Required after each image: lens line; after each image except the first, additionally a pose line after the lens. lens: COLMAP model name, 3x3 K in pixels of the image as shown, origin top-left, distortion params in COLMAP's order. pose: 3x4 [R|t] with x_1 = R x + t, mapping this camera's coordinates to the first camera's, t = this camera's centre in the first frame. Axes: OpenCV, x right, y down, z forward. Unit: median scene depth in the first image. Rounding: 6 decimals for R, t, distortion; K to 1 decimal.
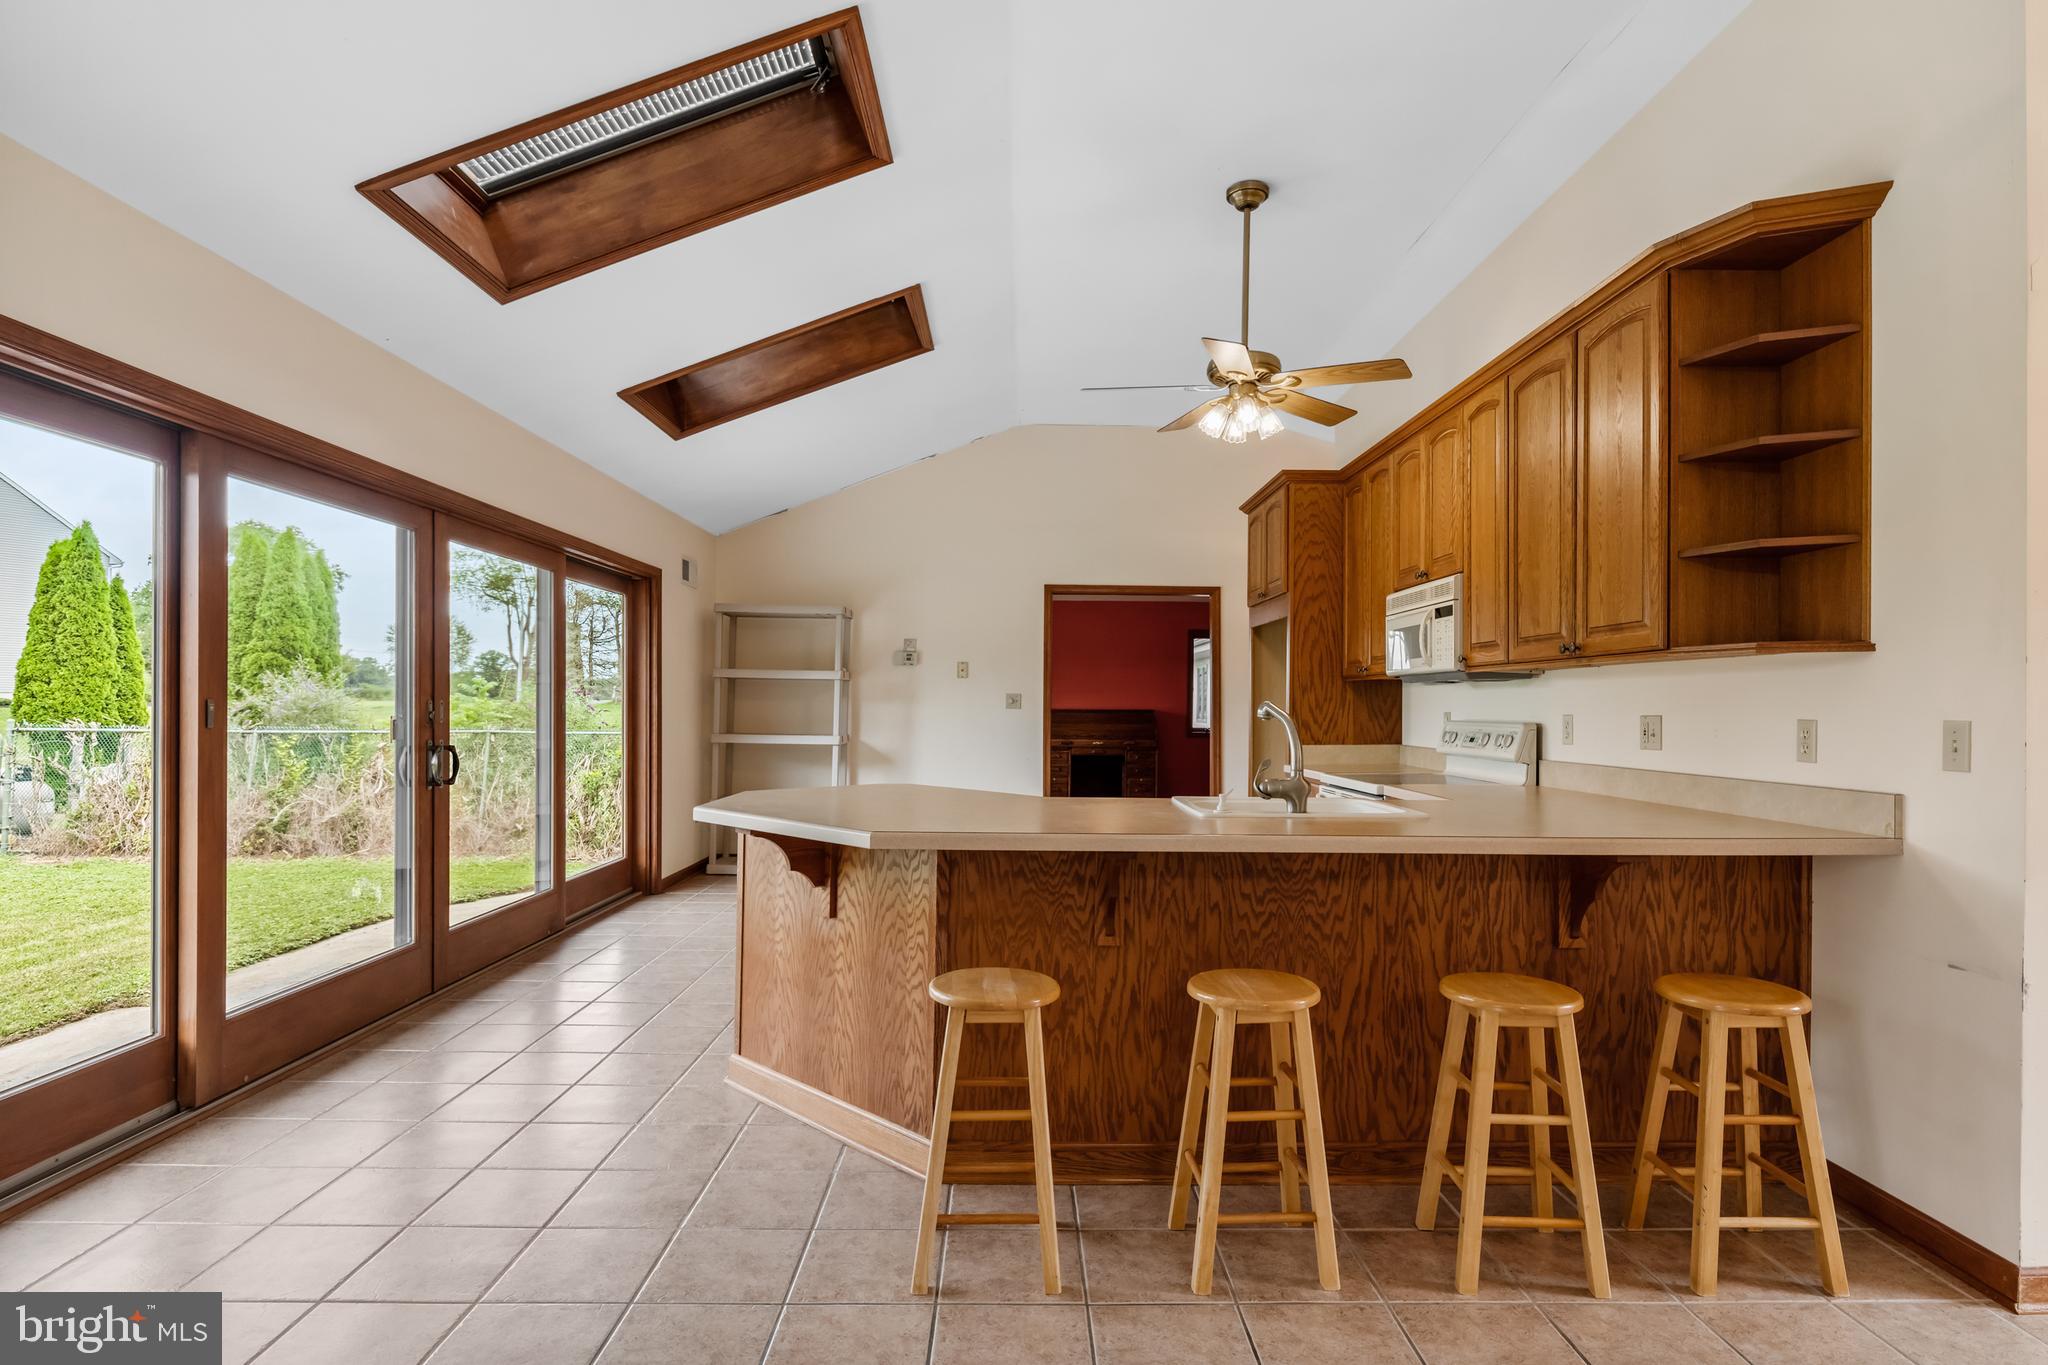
lens RADIAL K [[1043.8, 0, 1050.4], [0, 1043.8, 714.1], [0, 0, 1]] dist [0.004579, 0.000070]
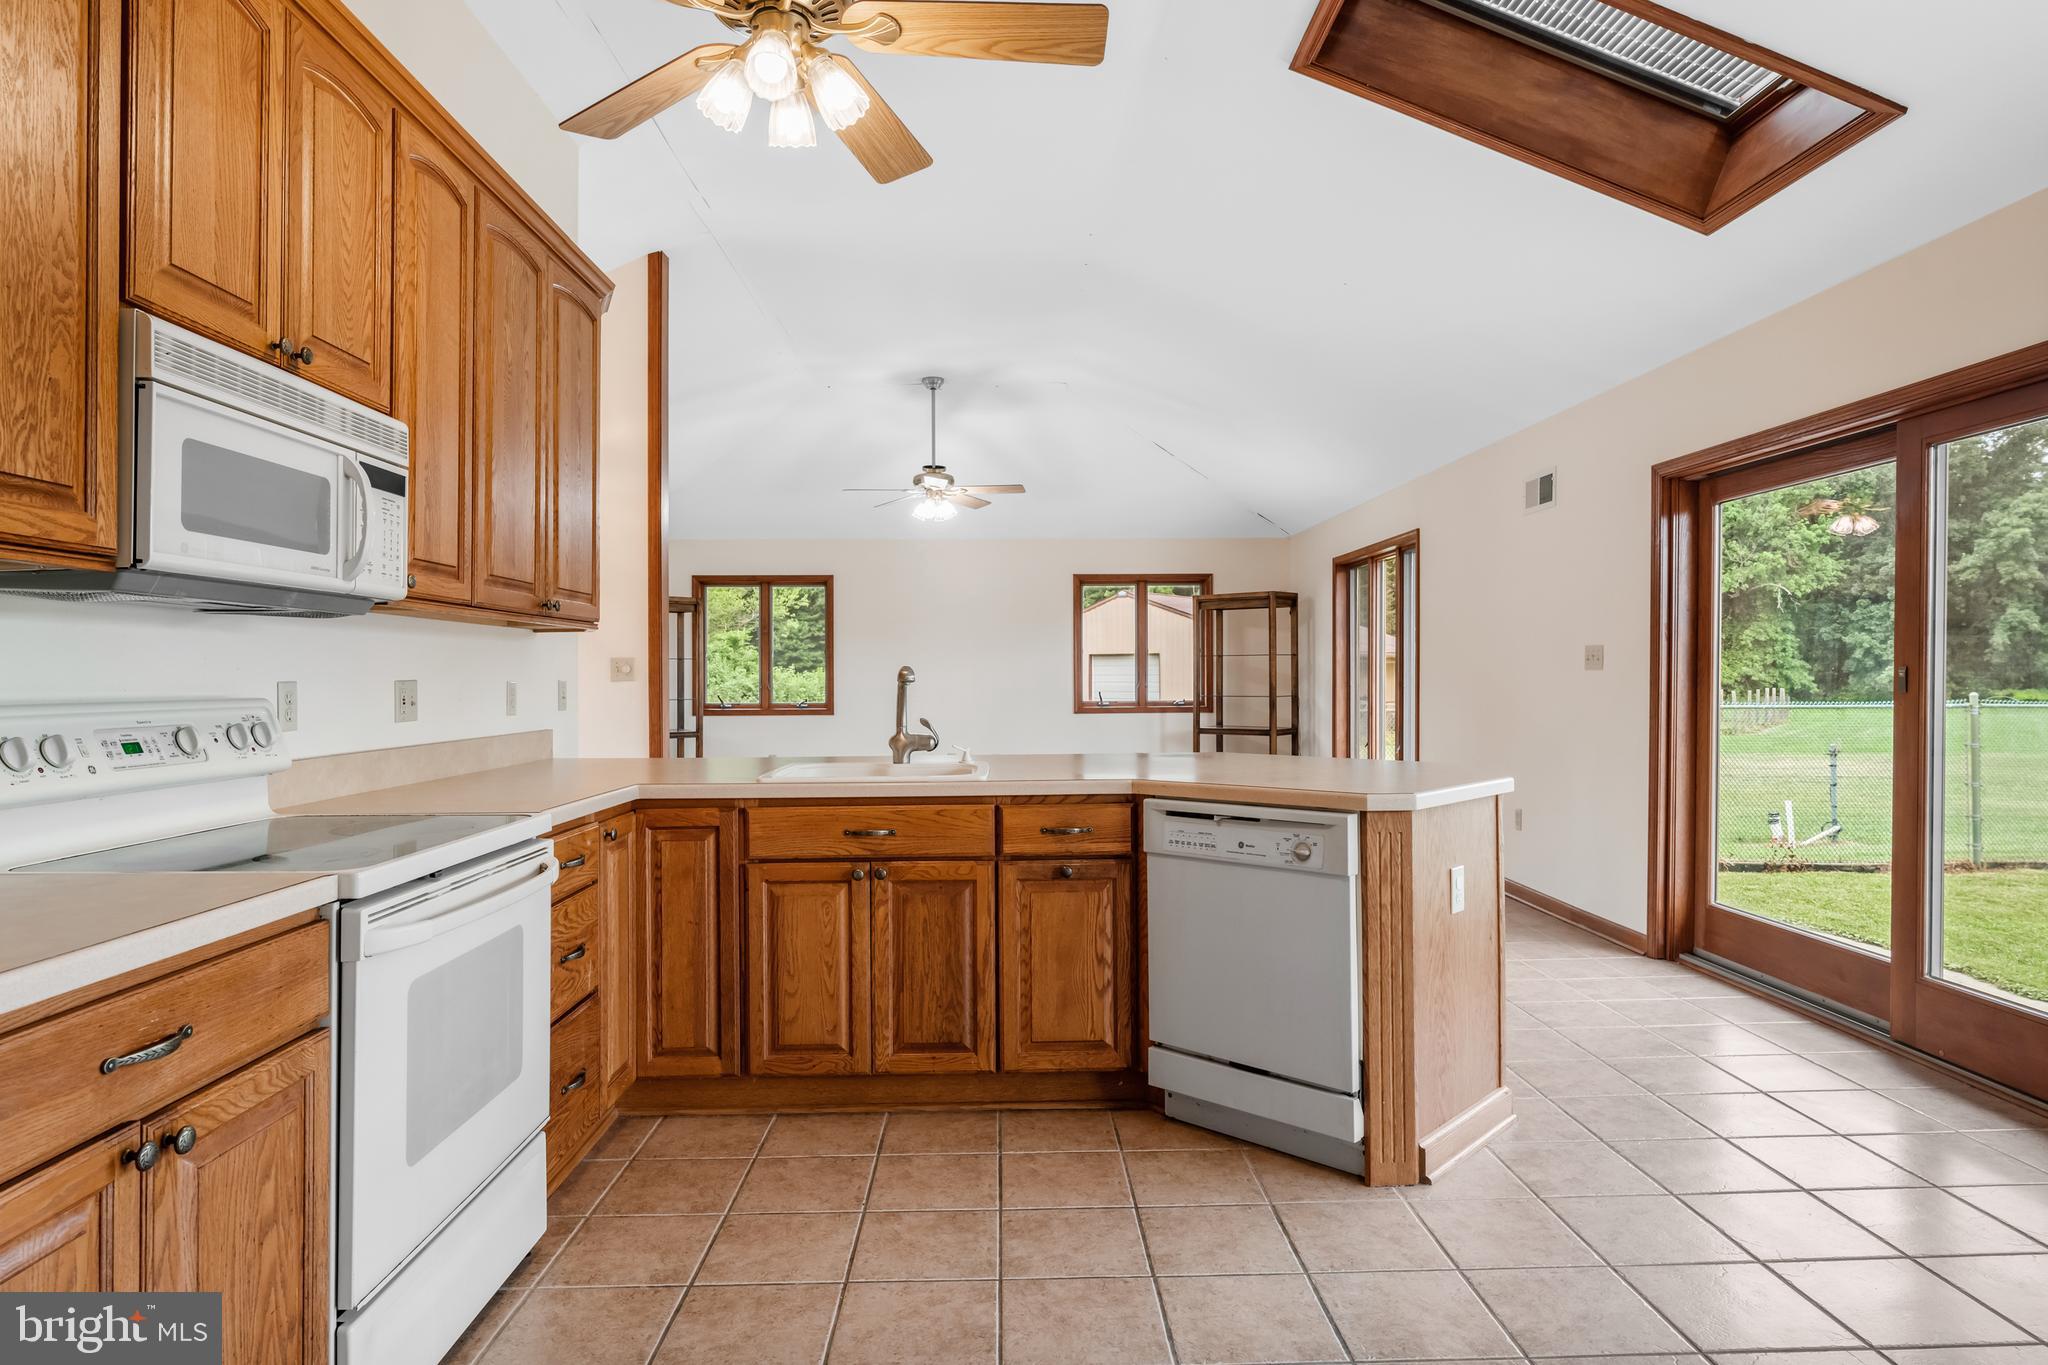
lens RADIAL K [[1163.3, 0, 1037.3], [0, 1163.3, 674.0], [0, 0, 1]] dist [0.004428, -0.003339]
pose [[-0.999986, -0.002359, -0.004714, 0.088648], [-0.002386, 0.999980, 0.005850, -0.011451], [0.004700, 0.005861, -0.999972, 2.155683]]
